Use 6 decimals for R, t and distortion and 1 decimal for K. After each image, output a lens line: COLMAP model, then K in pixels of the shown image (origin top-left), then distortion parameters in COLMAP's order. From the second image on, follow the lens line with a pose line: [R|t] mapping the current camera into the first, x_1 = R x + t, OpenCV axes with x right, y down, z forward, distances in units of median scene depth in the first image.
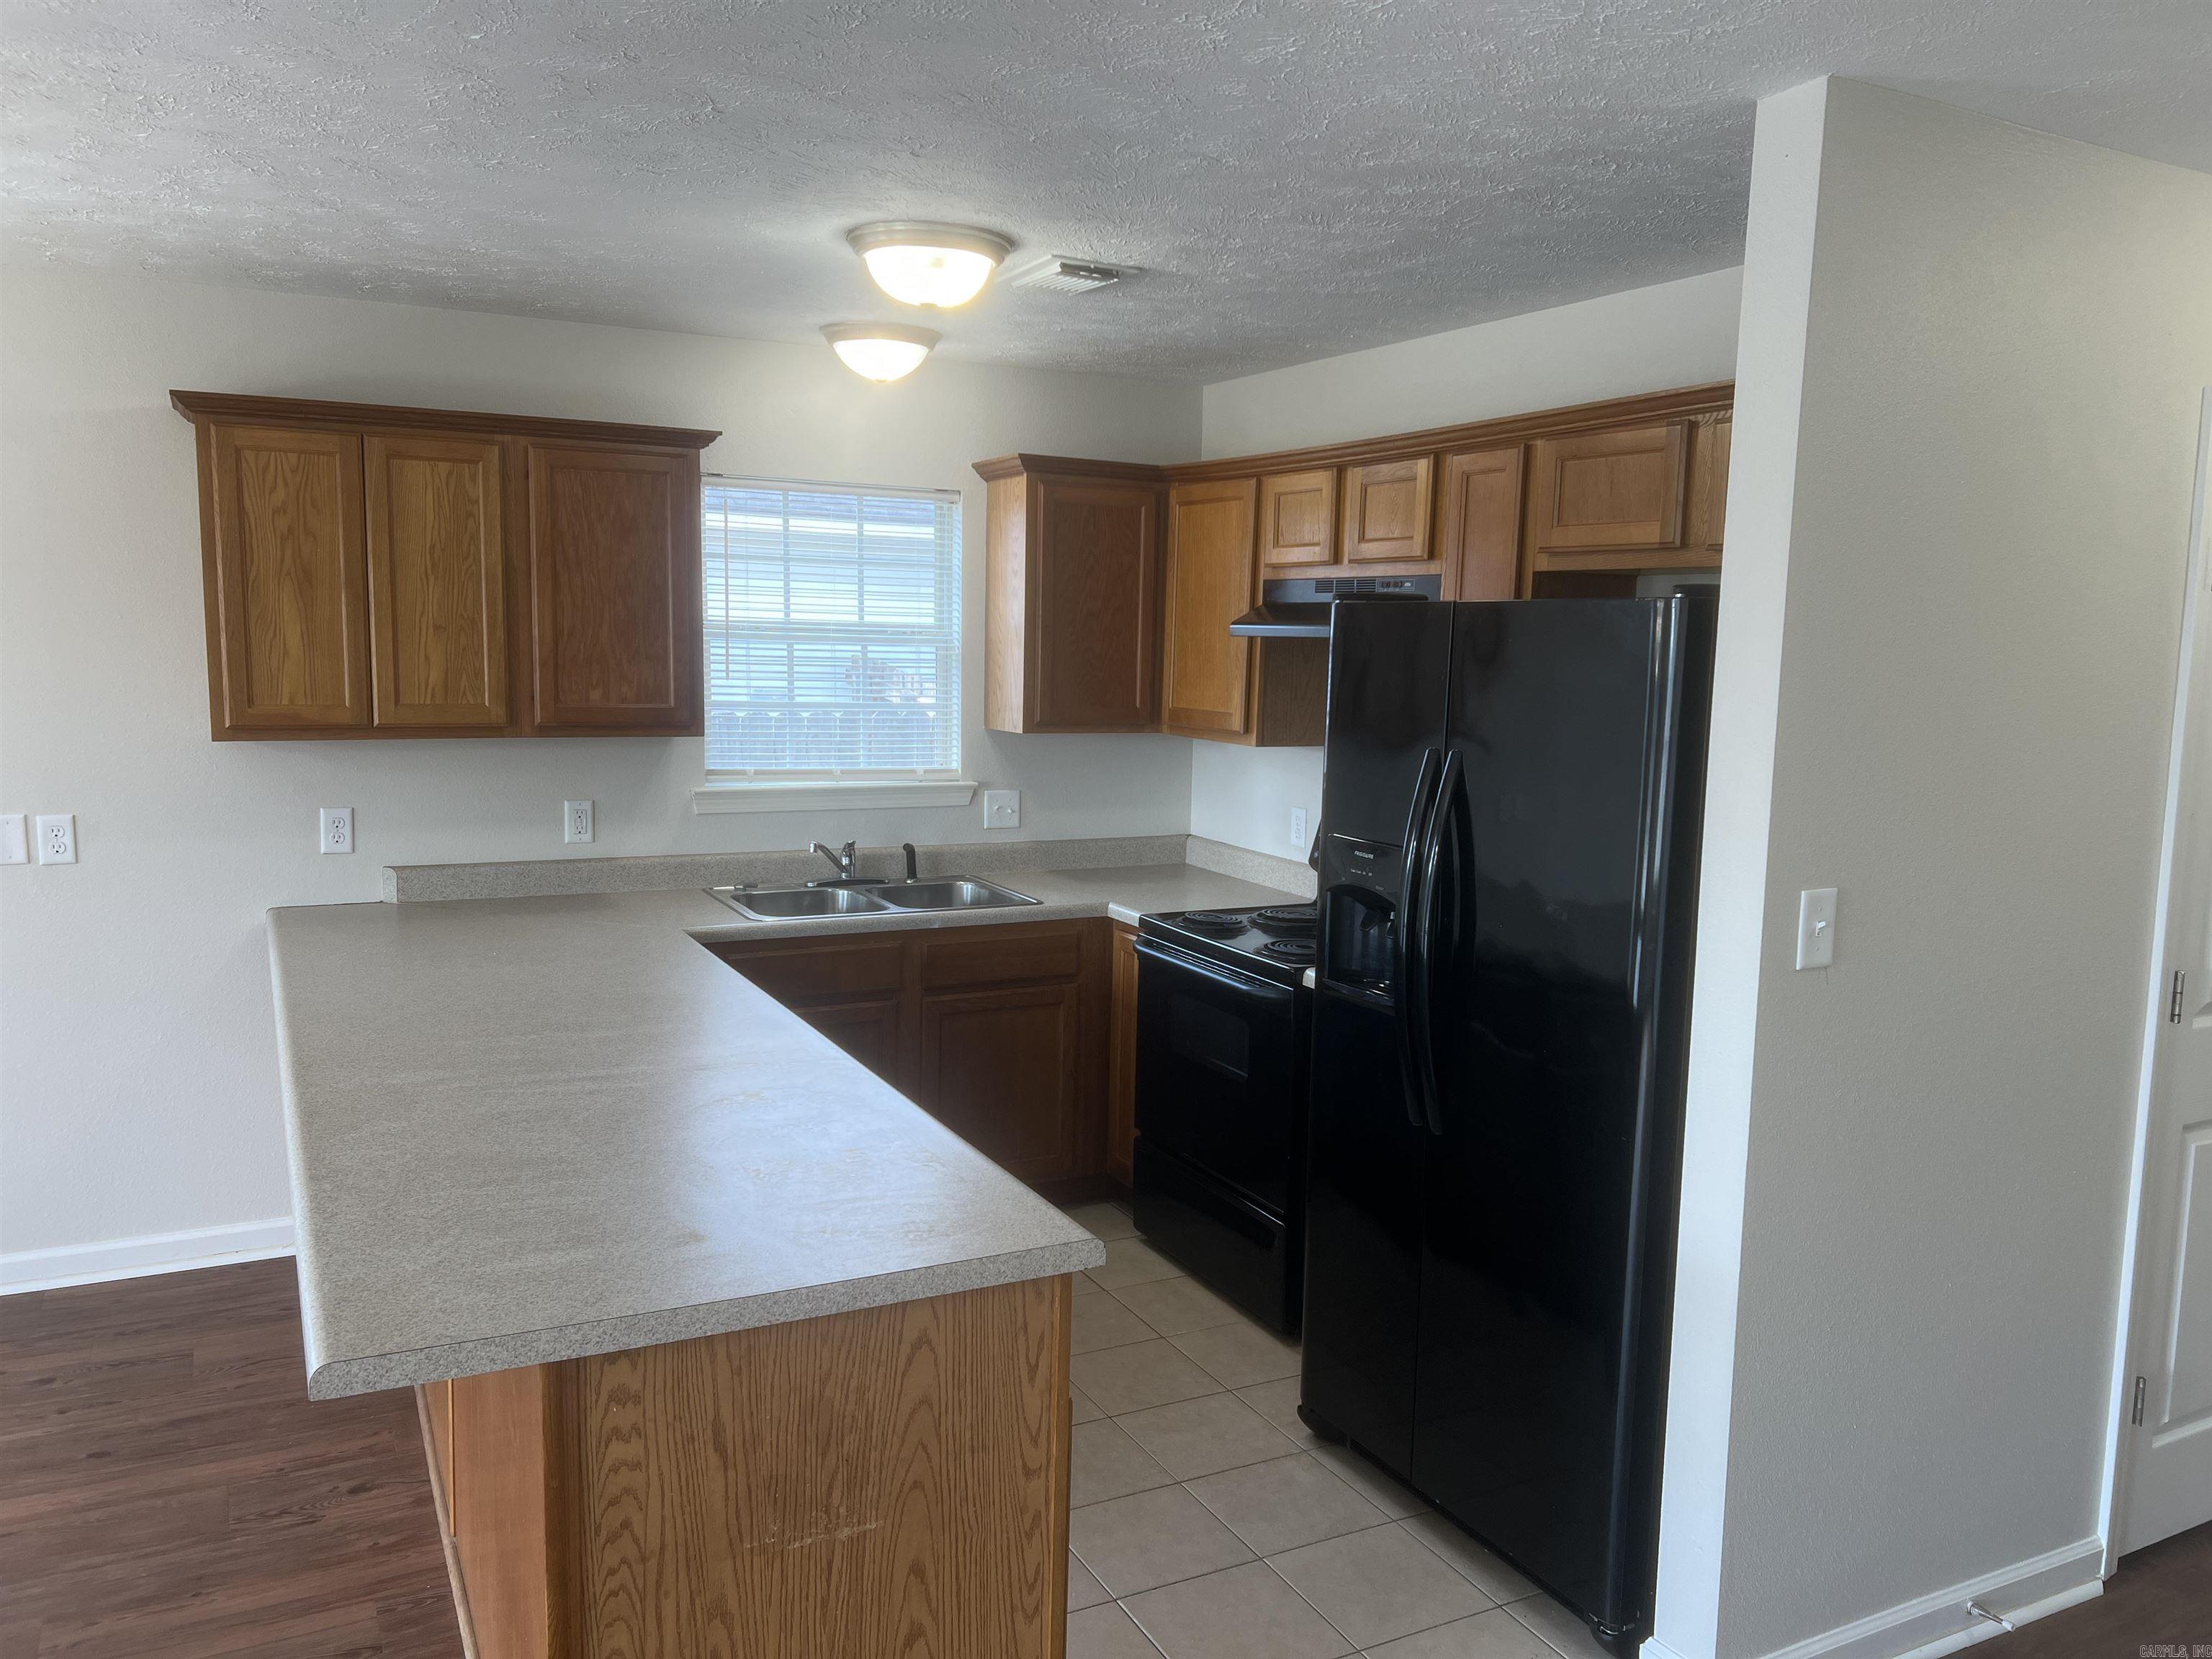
lens RADIAL K [[1658.7, 0, 1079.0], [0, 1658.7, 836.3], [0, 0, 1]] dist [0.040774, -0.051603]
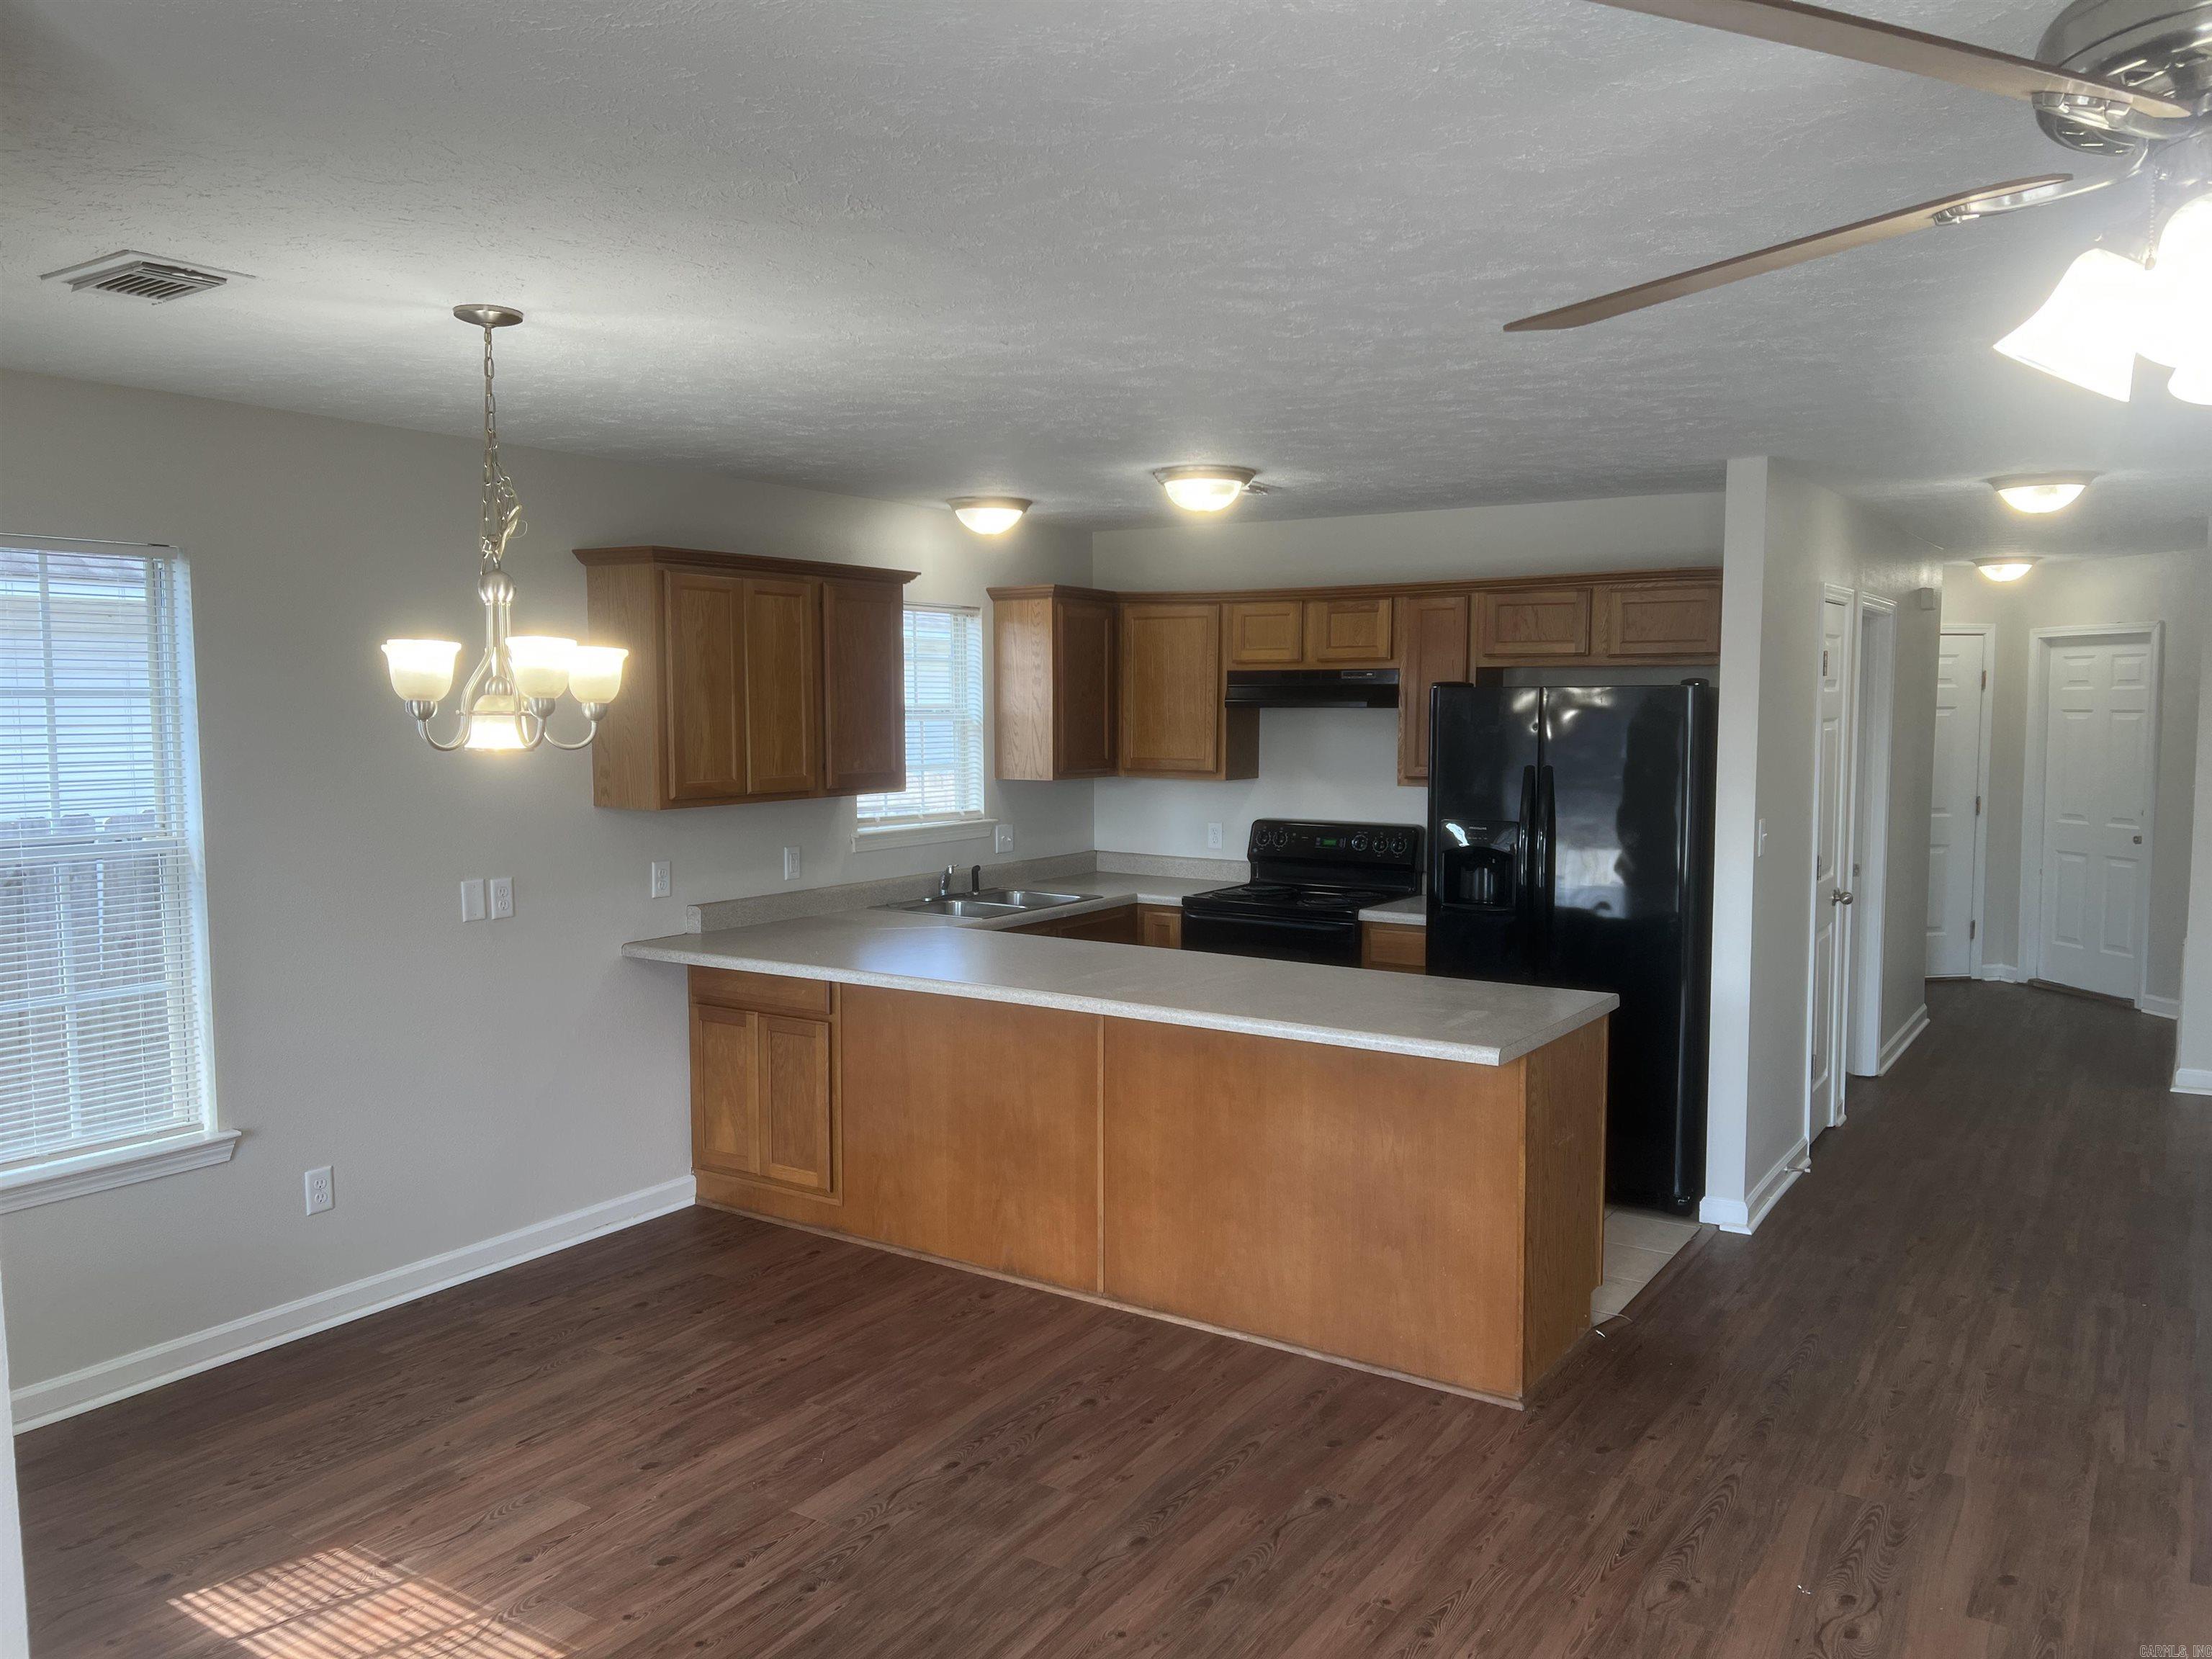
lens RADIAL K [[1658.7, 0, 1079.0], [0, 1658.7, 836.3], [0, 0, 1]] dist [0.040774, -0.051603]
pose [[0.873352, -0.063371, 0.482950, -0.770396], [0.080210, 0.996676, -0.014270, 0.007562], [-0.480440, 0.051200, 0.875532, -0.263299]]
